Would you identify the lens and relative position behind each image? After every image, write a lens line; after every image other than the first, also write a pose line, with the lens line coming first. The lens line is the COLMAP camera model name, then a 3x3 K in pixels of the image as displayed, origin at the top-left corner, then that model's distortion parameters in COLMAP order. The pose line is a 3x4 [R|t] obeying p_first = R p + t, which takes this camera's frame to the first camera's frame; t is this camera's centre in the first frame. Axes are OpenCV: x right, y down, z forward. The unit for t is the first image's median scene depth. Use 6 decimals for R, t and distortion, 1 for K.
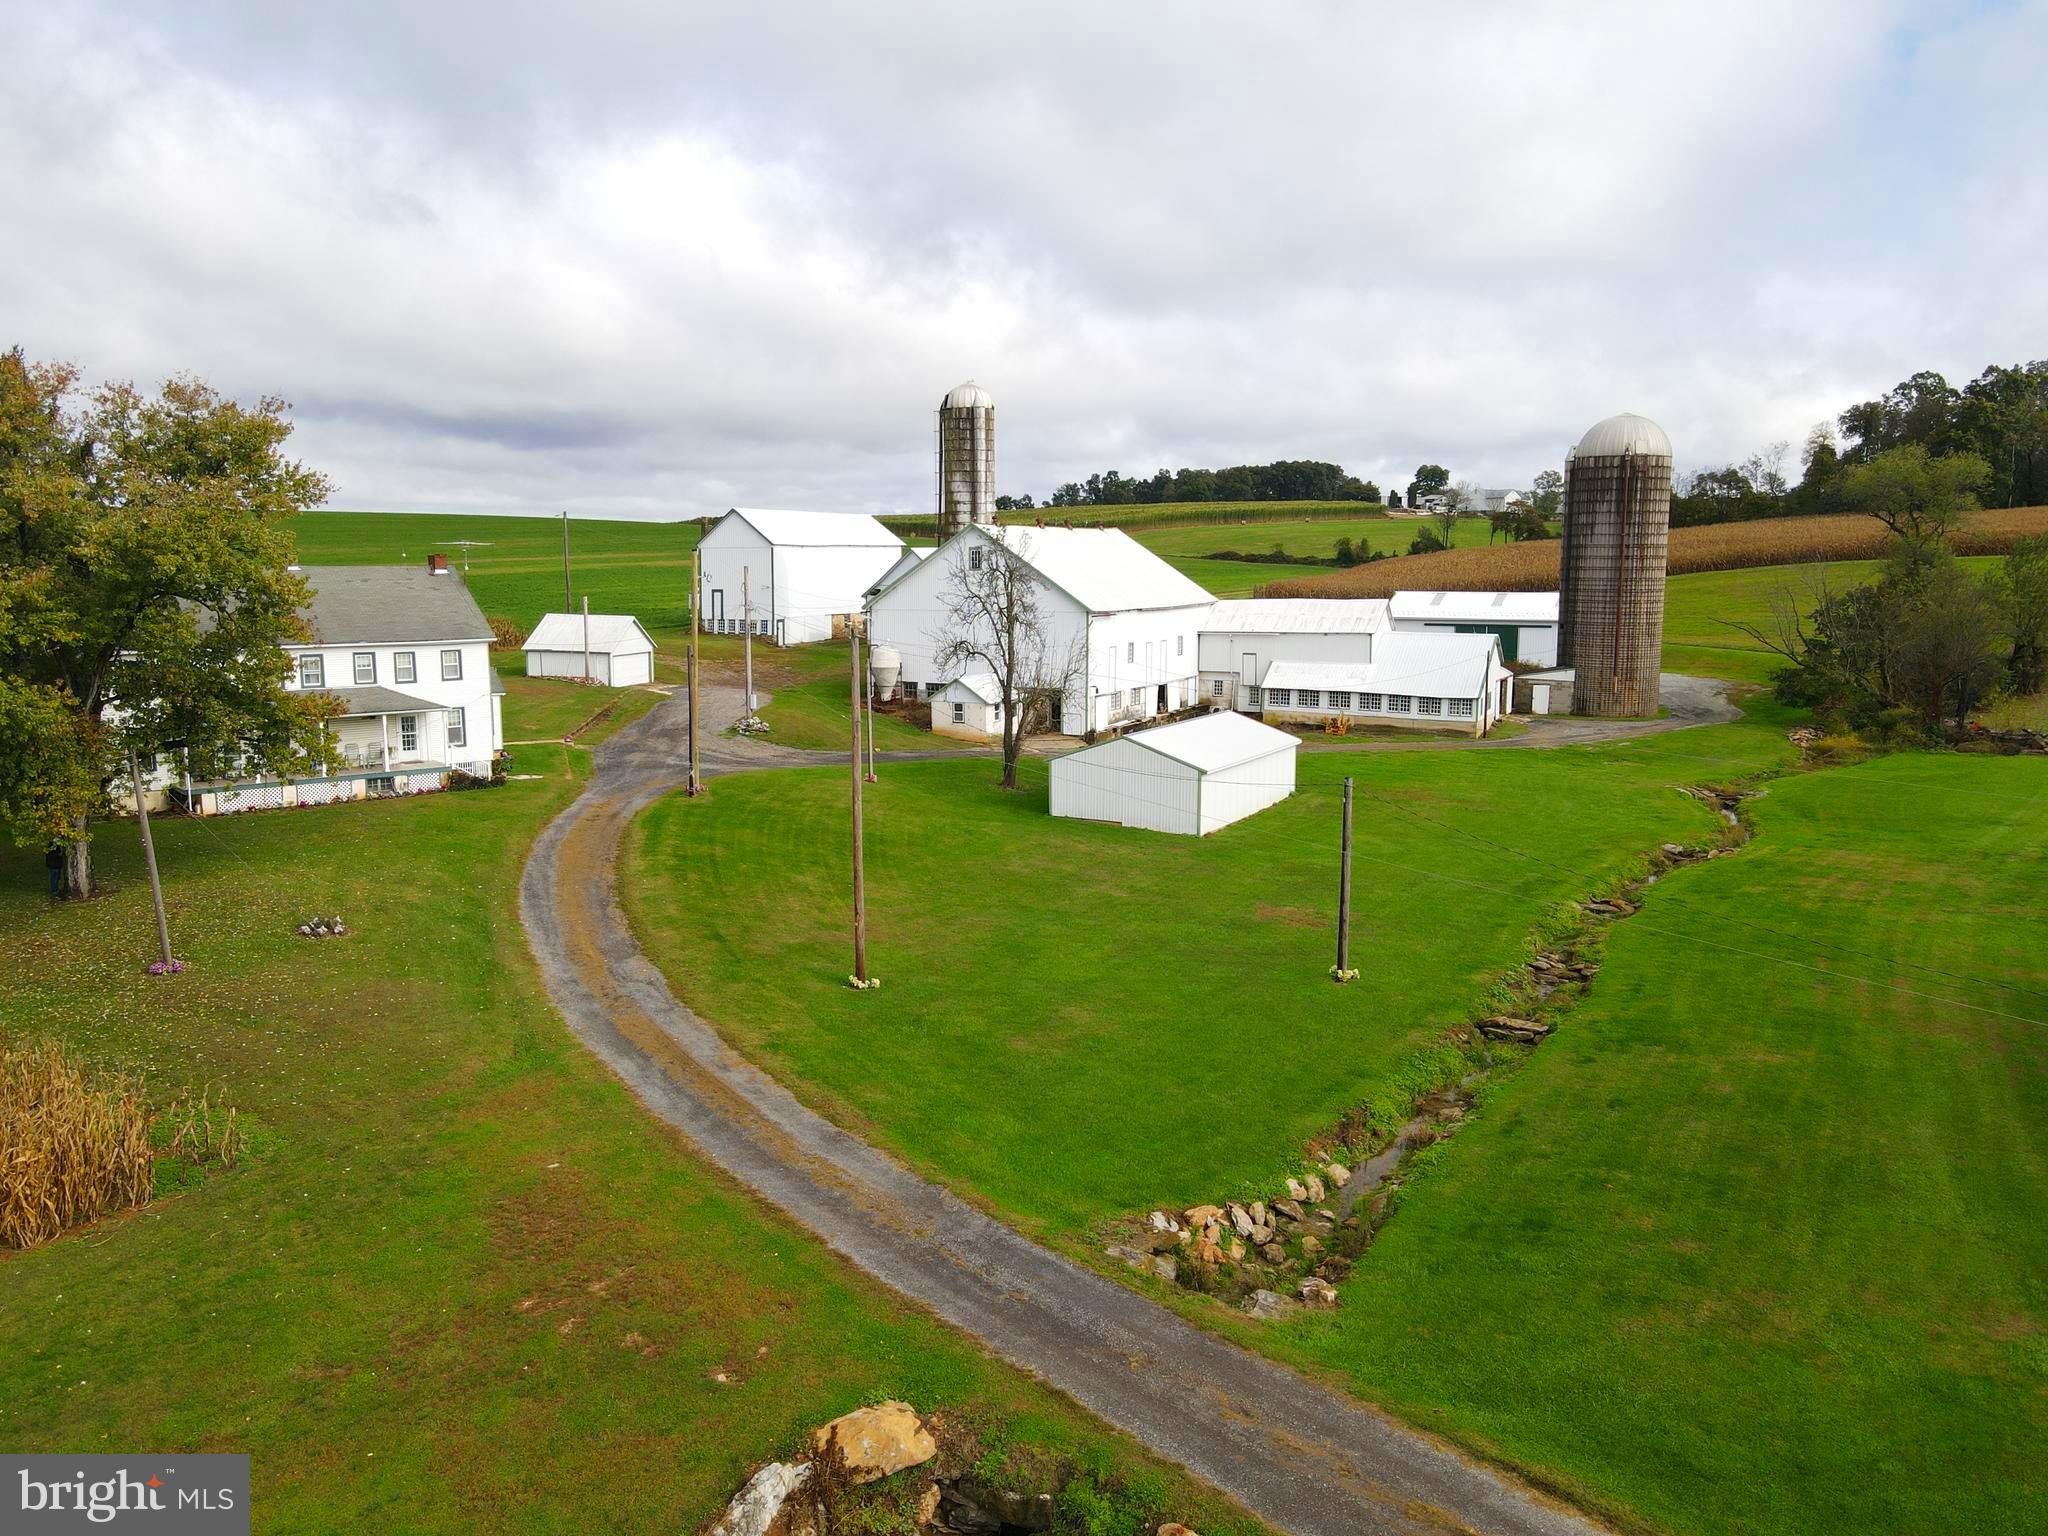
lens RADIAL K [[1509.4, 0, 1019.0], [0, 1509.4, 760.2], [0, 0, 1]] dist [-0.007290, 0.029296]
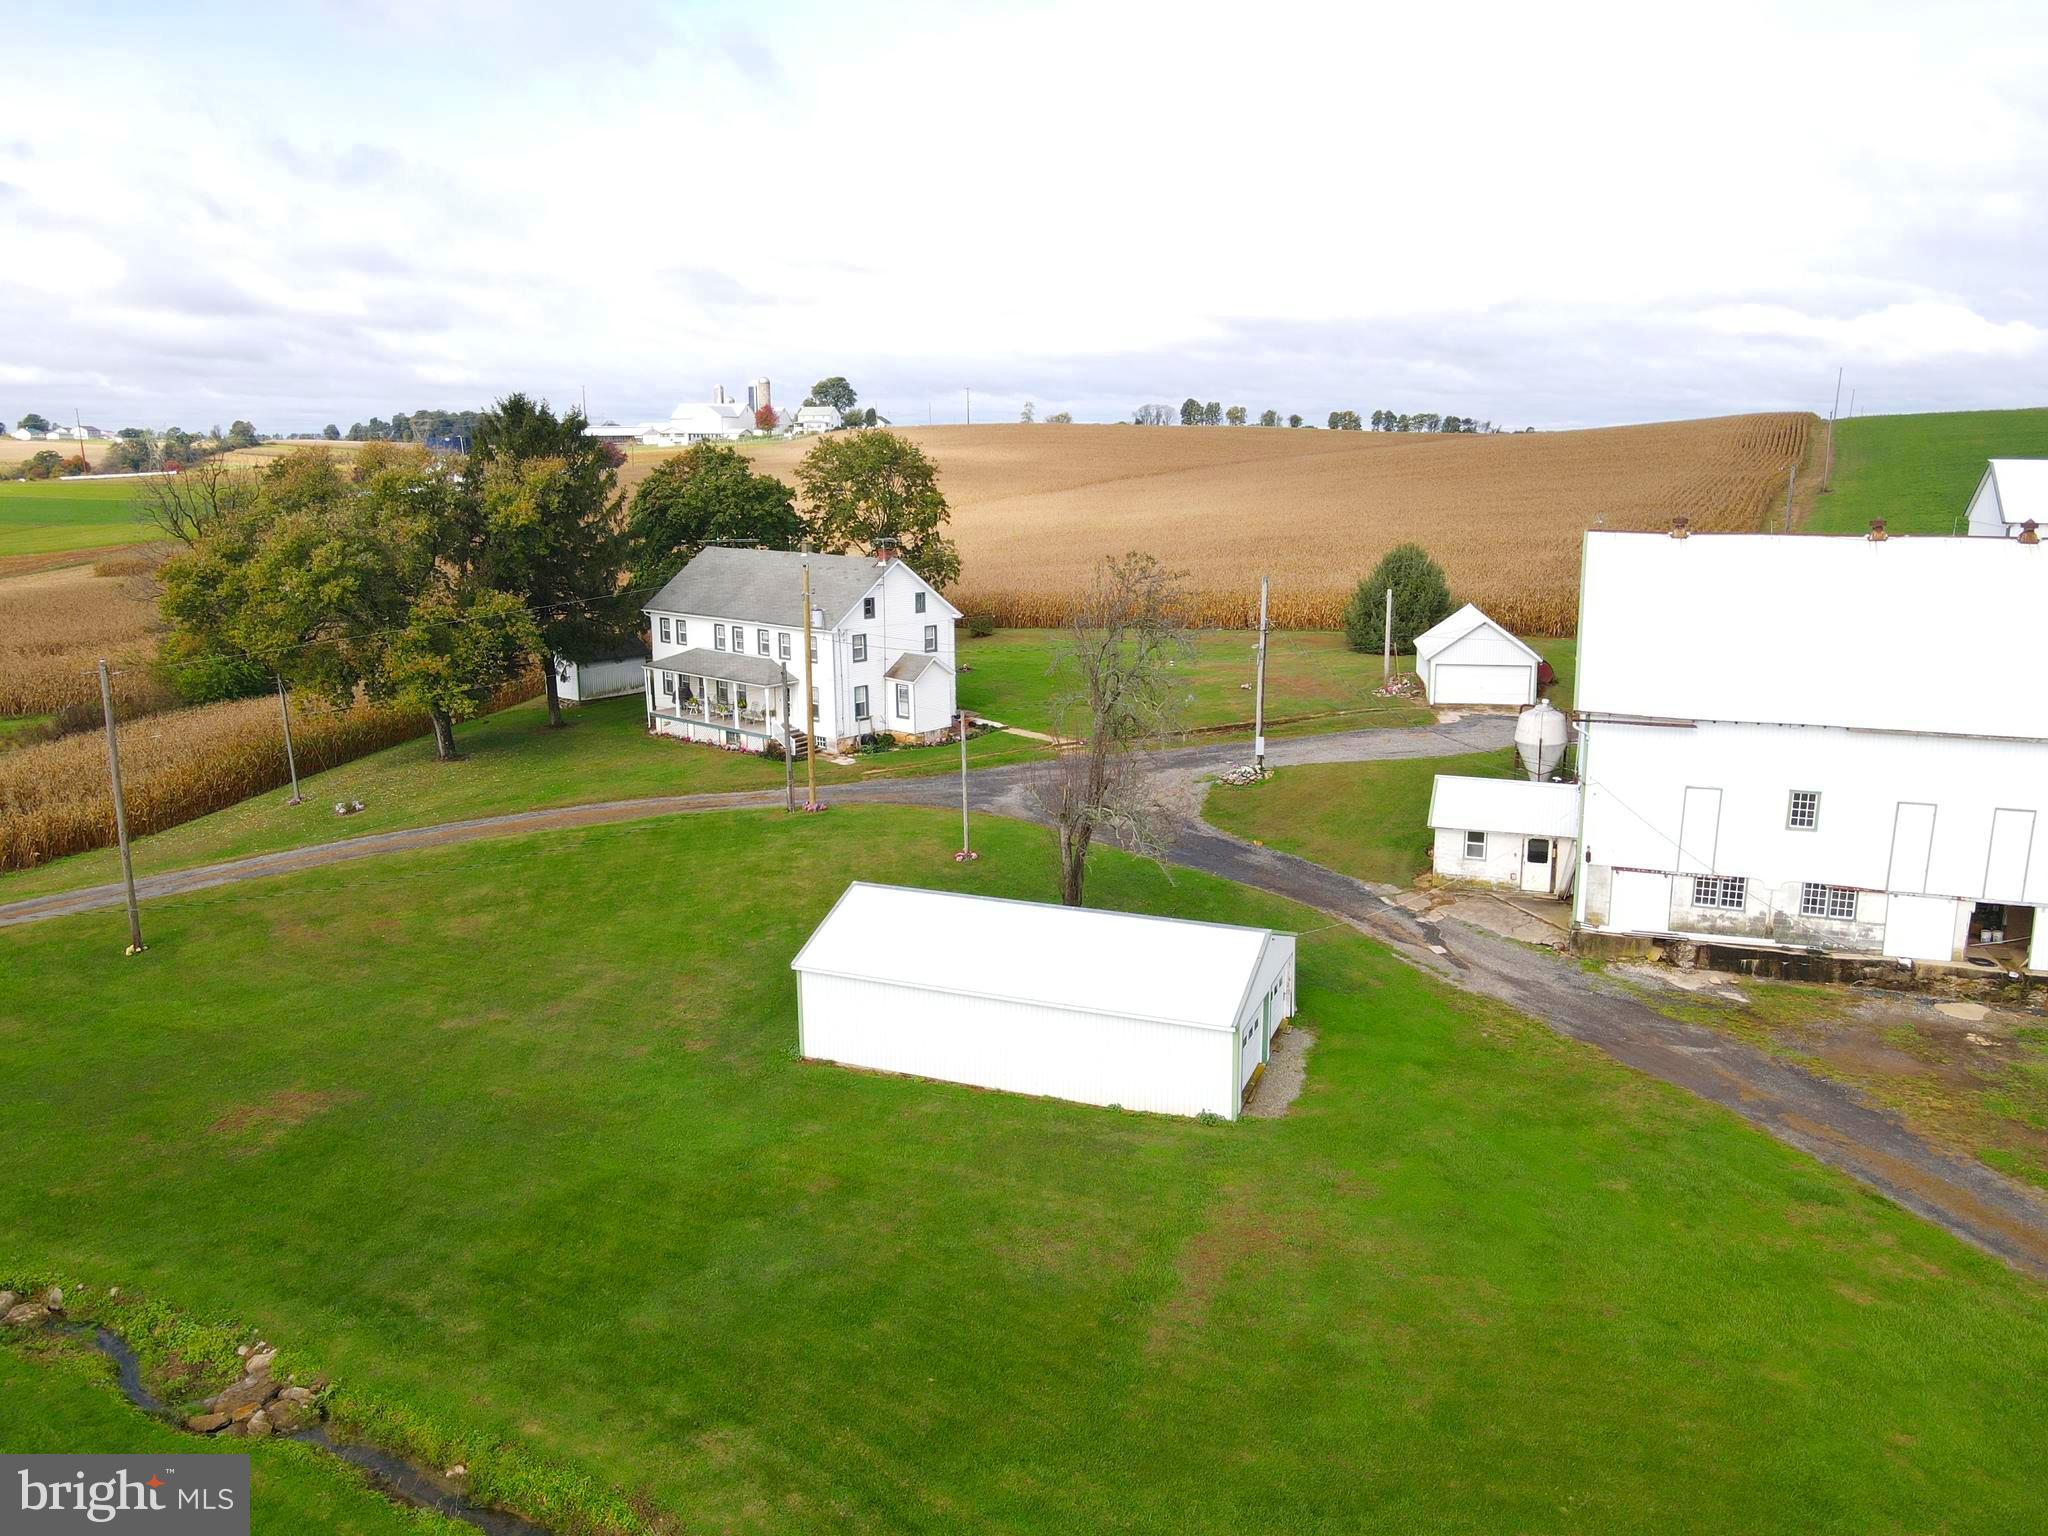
lens RADIAL K [[1509.4, 0, 1011.3], [0, 1509.4, 768.4], [0, 0, 1]] dist [-0.007290, 0.029296]
pose [[0.118538, 0.211147, -0.970240, 0.508809], [-0.128368, 0.972188, 0.195888, -0.145790], [0.984617, 0.101327, 0.142346, 0.667528]]
